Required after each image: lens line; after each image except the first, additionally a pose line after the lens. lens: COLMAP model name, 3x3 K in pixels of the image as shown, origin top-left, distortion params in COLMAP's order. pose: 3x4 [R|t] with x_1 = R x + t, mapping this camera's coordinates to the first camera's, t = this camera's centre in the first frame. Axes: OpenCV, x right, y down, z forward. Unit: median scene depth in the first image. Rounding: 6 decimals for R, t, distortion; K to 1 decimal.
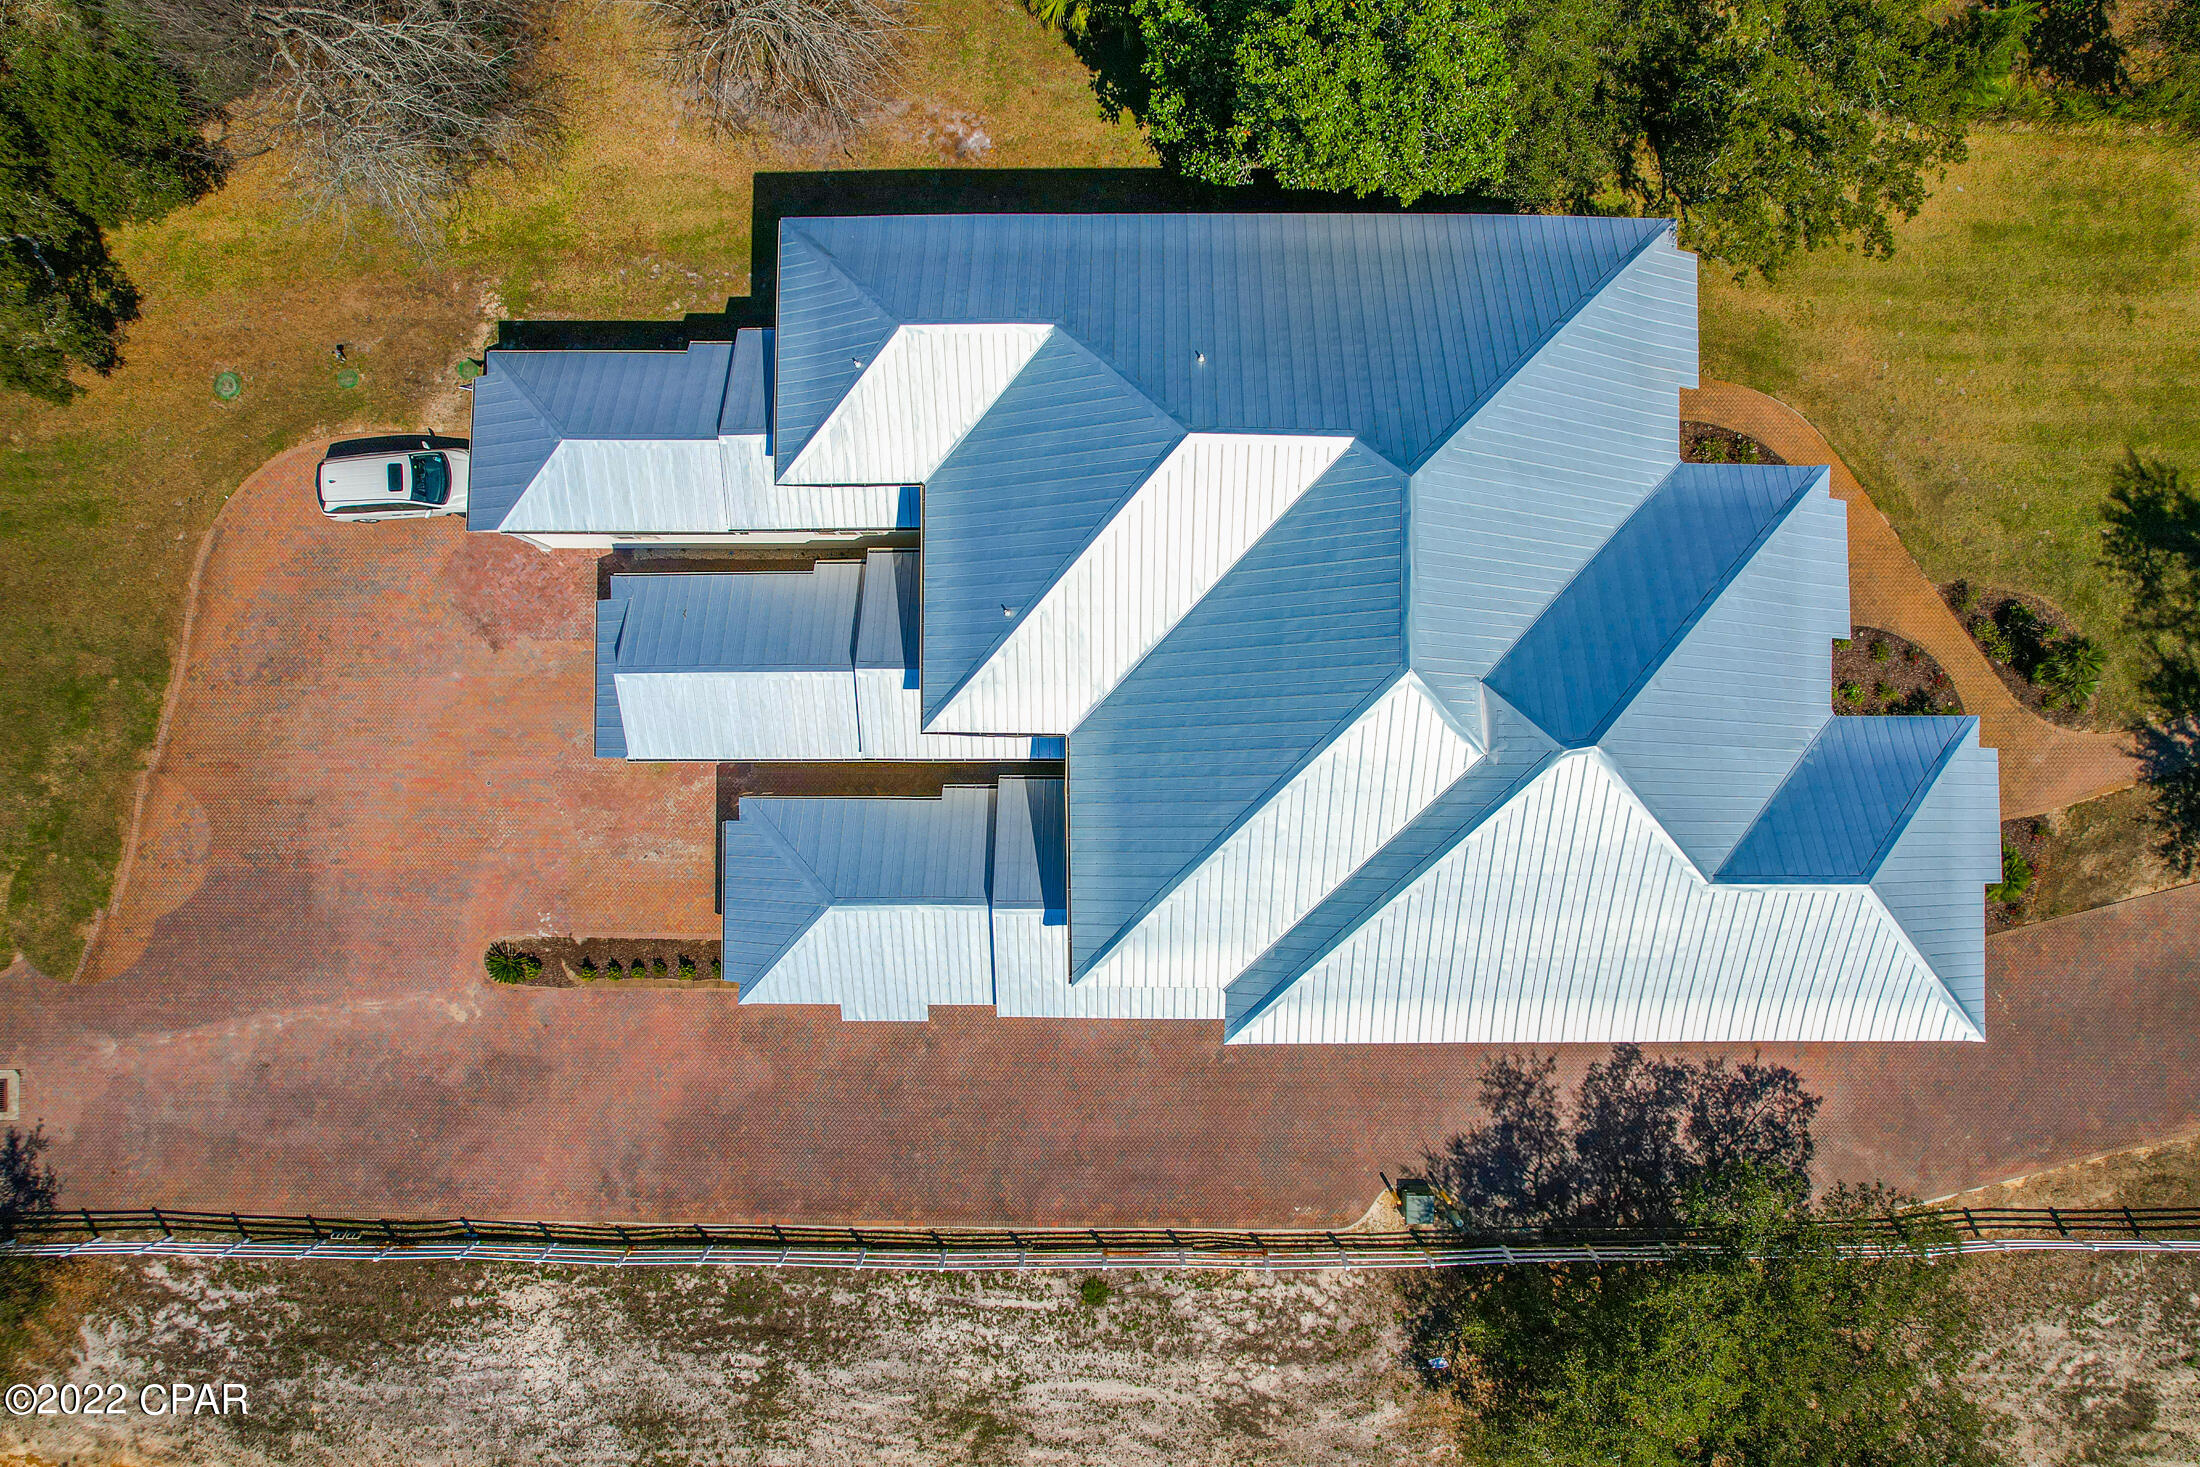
lens RADIAL K [[1398.7, 0, 1102.0], [0, 1398.7, 744.9], [0, 0, 1]] dist [-0.073689, 0.062460]
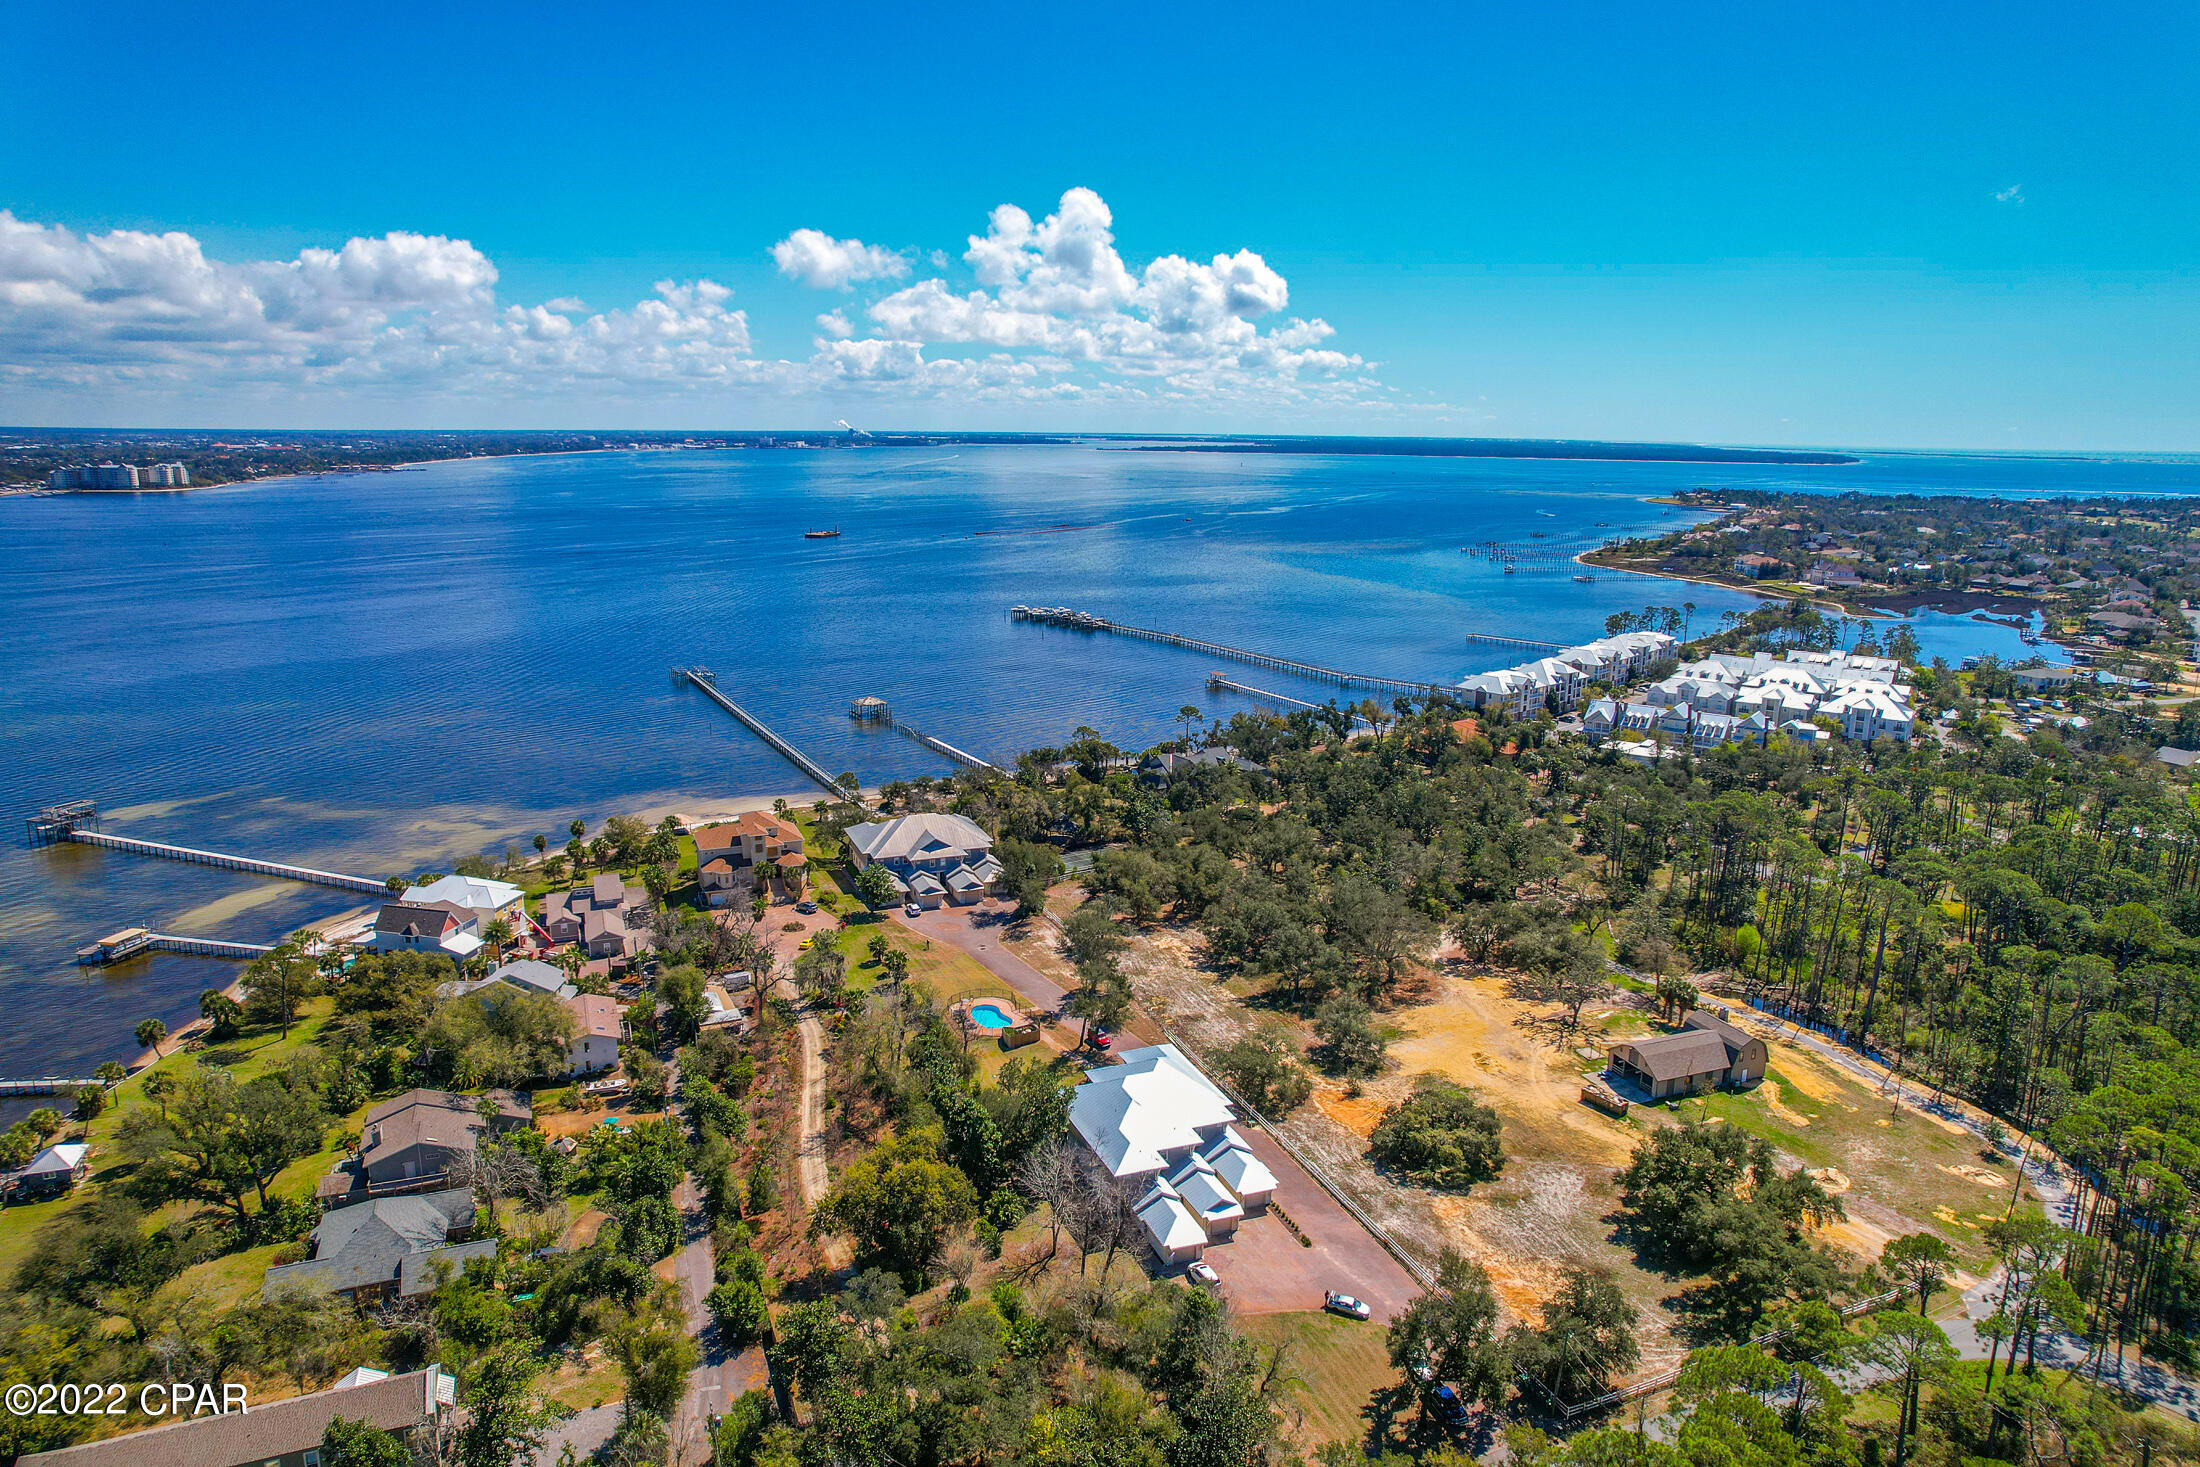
lens RADIAL K [[1398.7, 0, 1098.2], [0, 1398.7, 738.0], [0, 0, 1]] dist [-0.073689, 0.062460]
pose [[-0.369362, -0.190240, 0.909604, -3.420334], [0.928724, -0.041551, 0.368436, -1.722391], [-0.032297, 0.980858, 0.192028, -1.070980]]
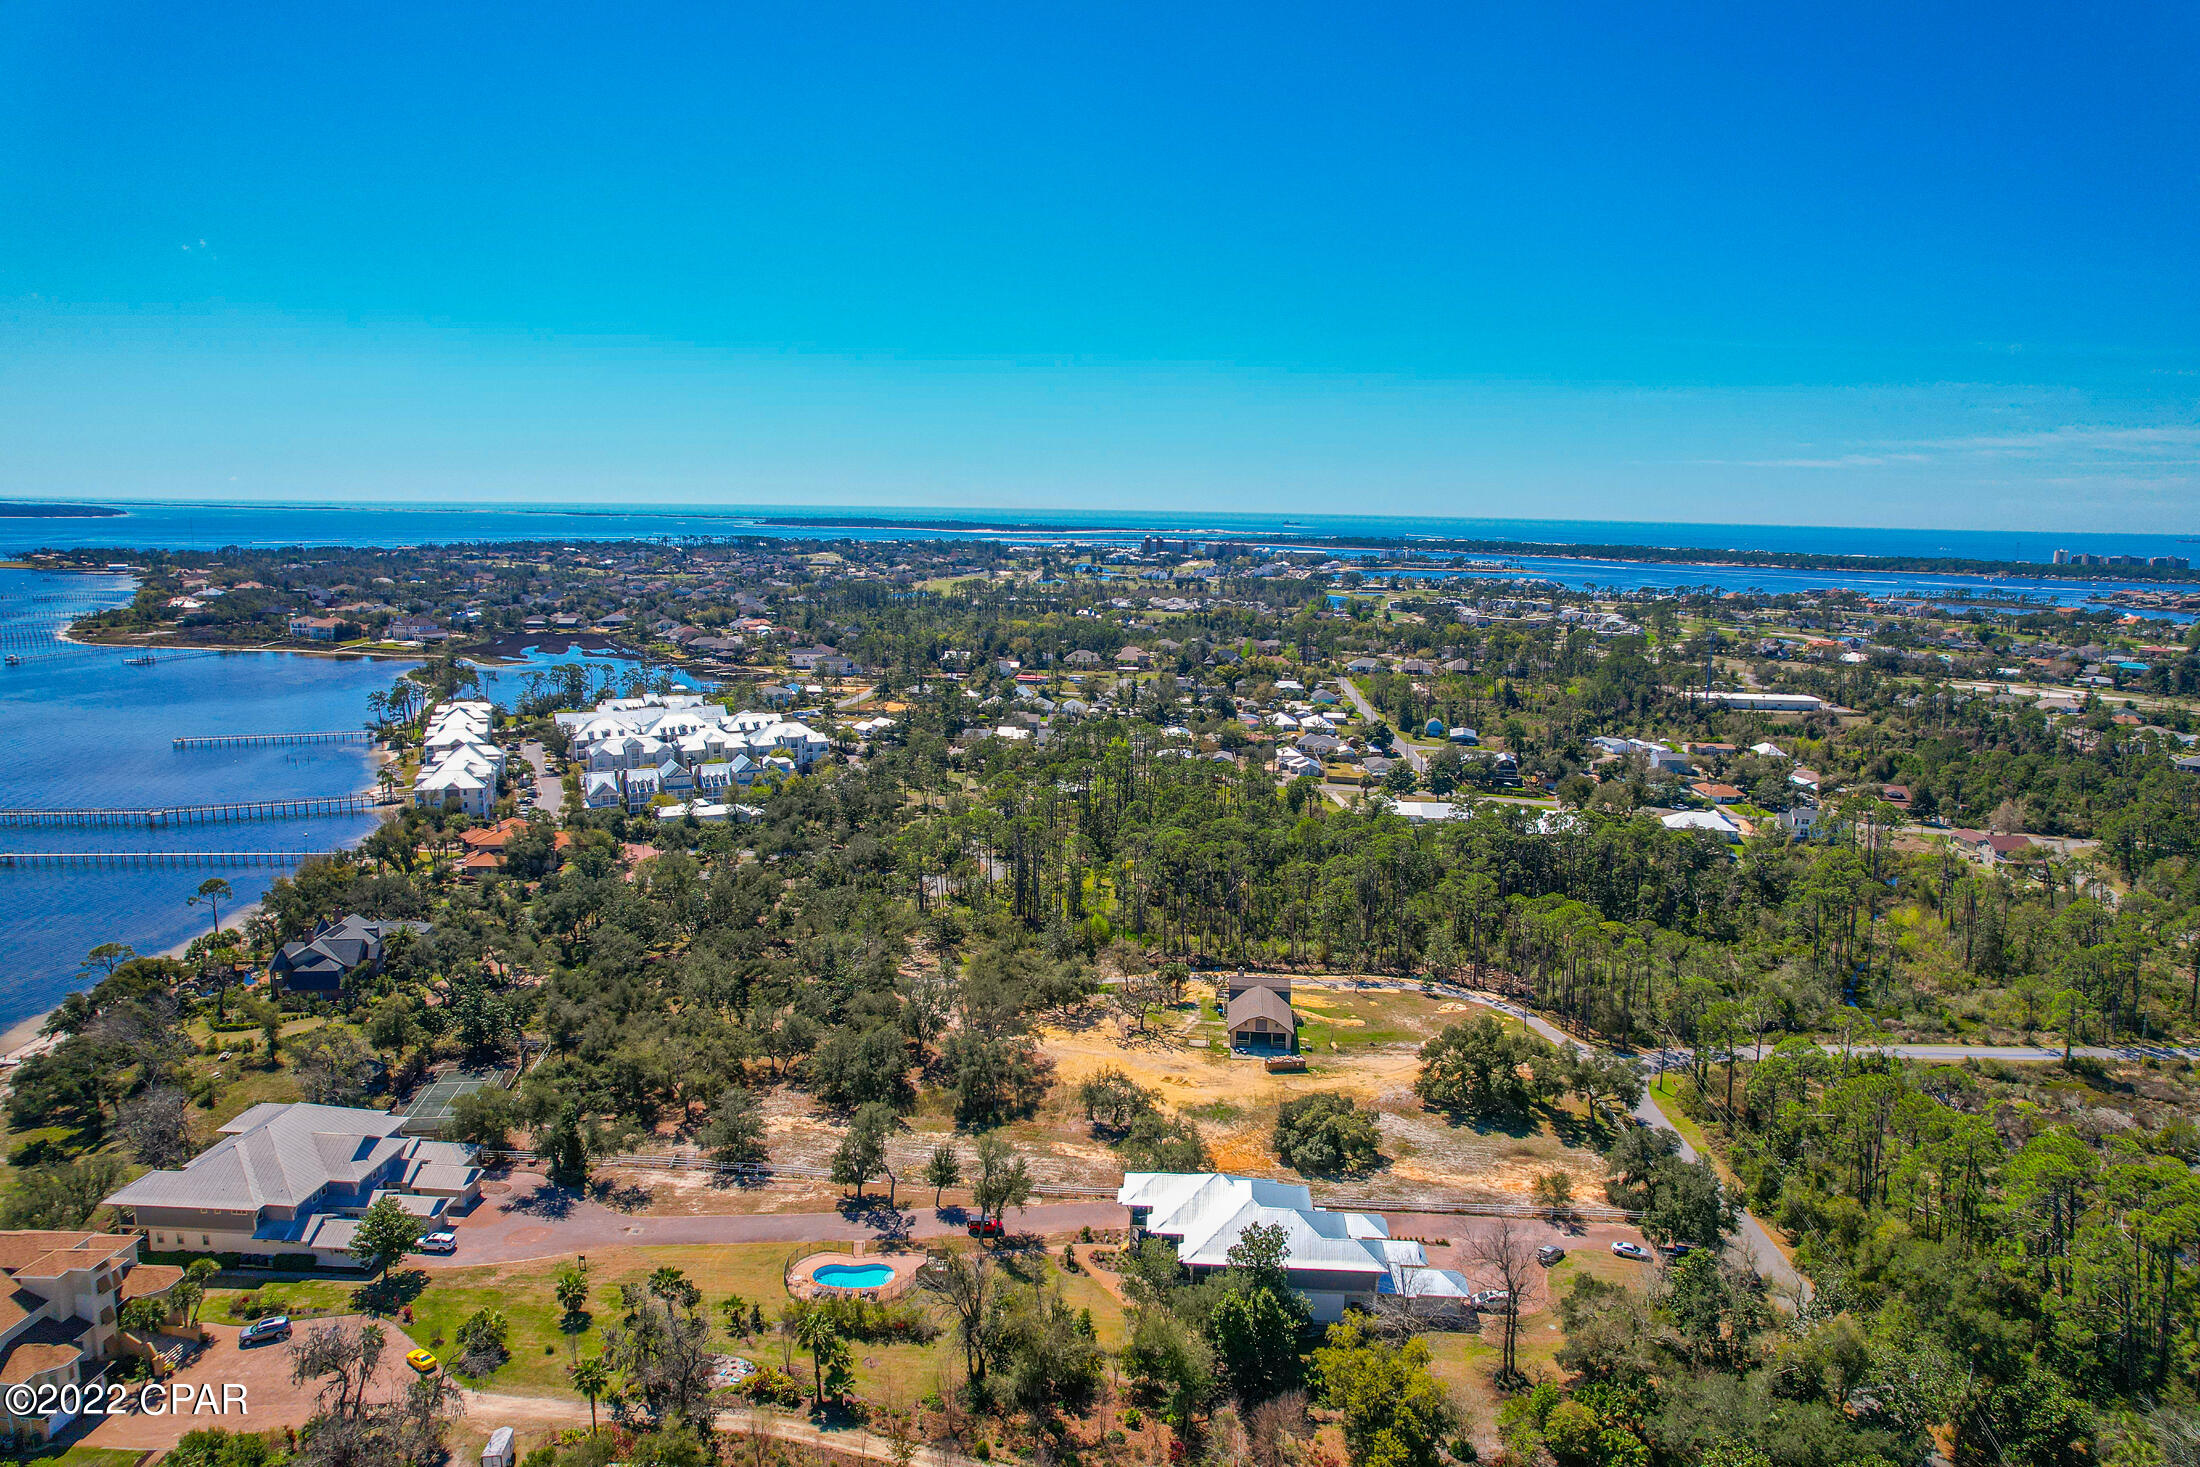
lens RADIAL K [[1398.7, 0, 1111.9], [0, 1398.7, 801.6], [0, 0, 1]] dist [-0.073689, 0.062460]
pose [[-0.998568, -0.015803, 0.051111, 0.374278], [0.053096, -0.175914, 0.982973, -3.742113], [-0.006543, 0.984279, 0.176501, -1.023523]]
